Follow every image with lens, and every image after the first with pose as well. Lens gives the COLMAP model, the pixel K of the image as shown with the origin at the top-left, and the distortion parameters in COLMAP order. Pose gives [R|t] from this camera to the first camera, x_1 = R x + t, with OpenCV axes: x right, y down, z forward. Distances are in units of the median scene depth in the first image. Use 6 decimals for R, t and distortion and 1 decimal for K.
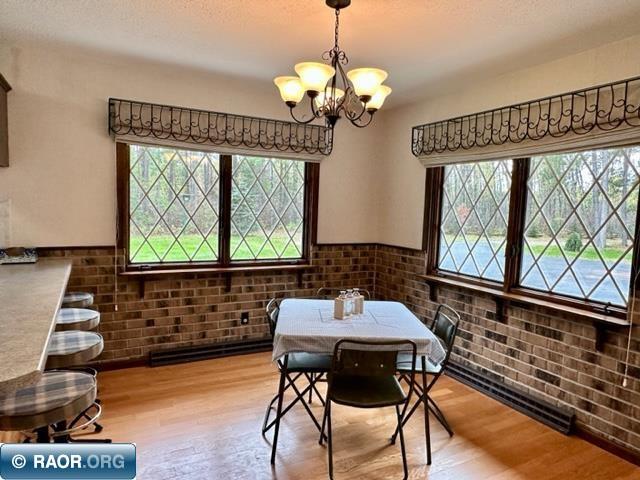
lens RADIAL K [[426.6, 0, 318.3], [0, 426.6, 239.9], [0, 0, 1]] dist [0.001271, 0.005466]
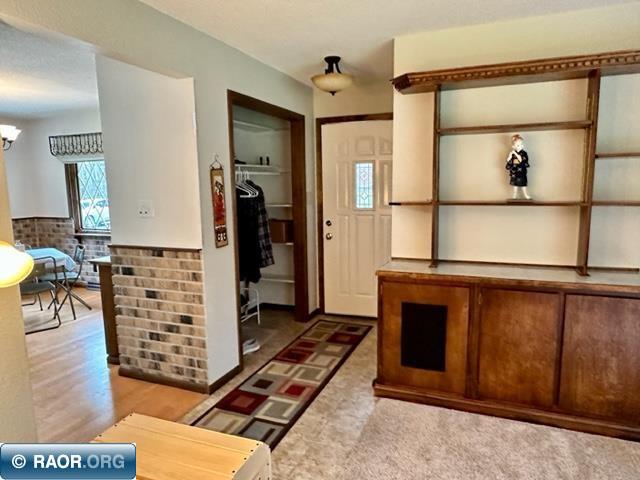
lens RADIAL K [[426.6, 0, 318.7], [0, 426.6, 246.1], [0, 0, 1]] dist [0.001271, 0.005466]
pose [[0.769663, -0.133497, 0.624337, -0.038954], [0.090361, 0.990829, 0.100467, 0.053079], [-0.632023, -0.020910, 0.774668, -0.765291]]
